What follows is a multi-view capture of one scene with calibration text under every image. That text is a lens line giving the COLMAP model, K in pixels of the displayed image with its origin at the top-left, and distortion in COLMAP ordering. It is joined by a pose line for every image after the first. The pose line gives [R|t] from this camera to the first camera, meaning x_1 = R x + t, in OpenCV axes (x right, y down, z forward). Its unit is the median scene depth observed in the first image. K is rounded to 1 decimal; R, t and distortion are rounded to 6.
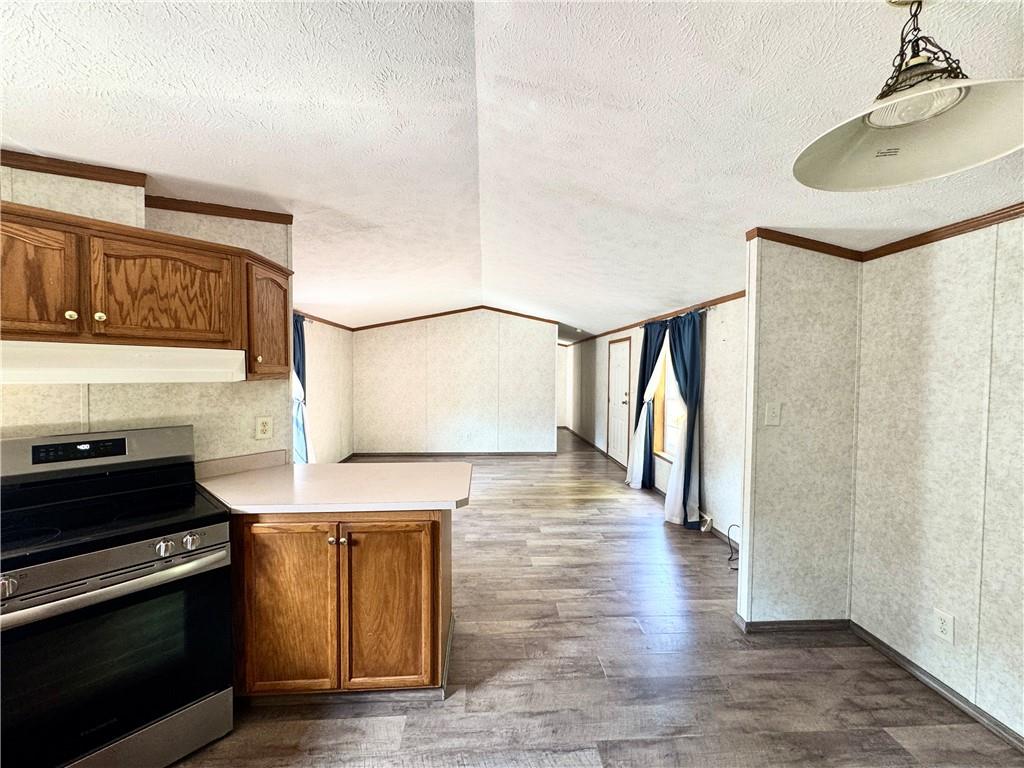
lens RADIAL K [[409.7, 0, 512.0], [0, 409.7, 384.0], [0, 0, 1]] dist [-0.001478, 0.000085]
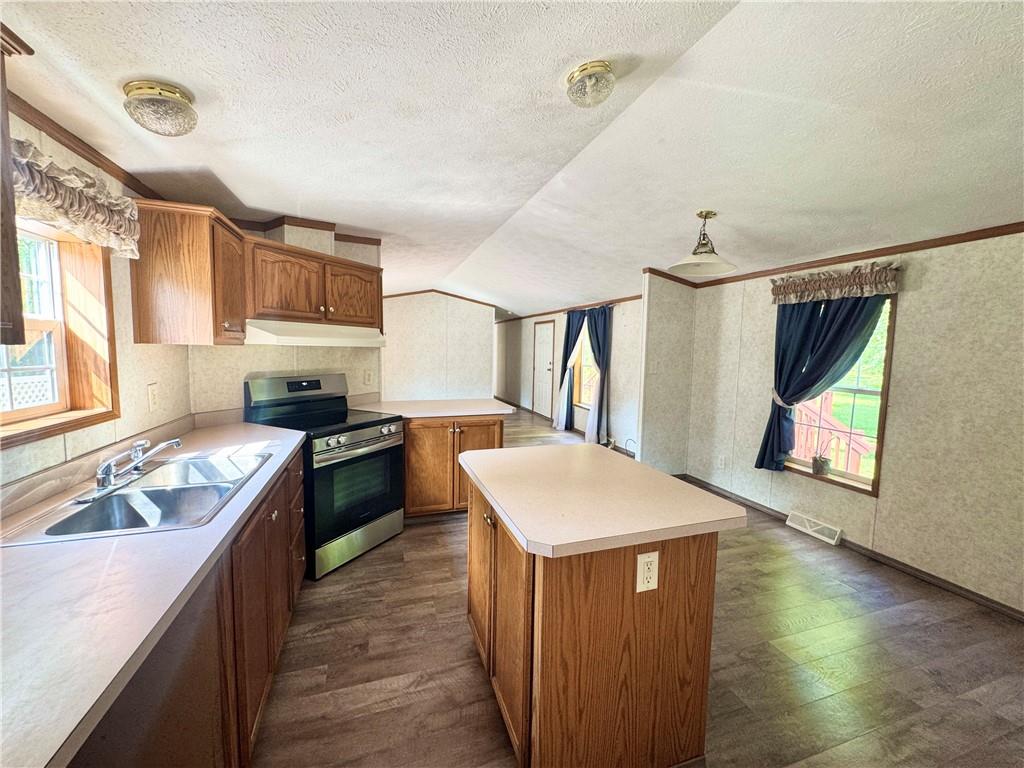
lens RADIAL K [[409.7, 0, 512.0], [0, 409.7, 384.0], [0, 0, 1]] dist [-0.001478, 0.000085]
pose [[0.966891, -0.012935, 0.254863, -0.313740], [-0.001963, 0.998308, 0.058116, 0.025842], [-0.255183, -0.056692, 0.965229, -0.433852]]
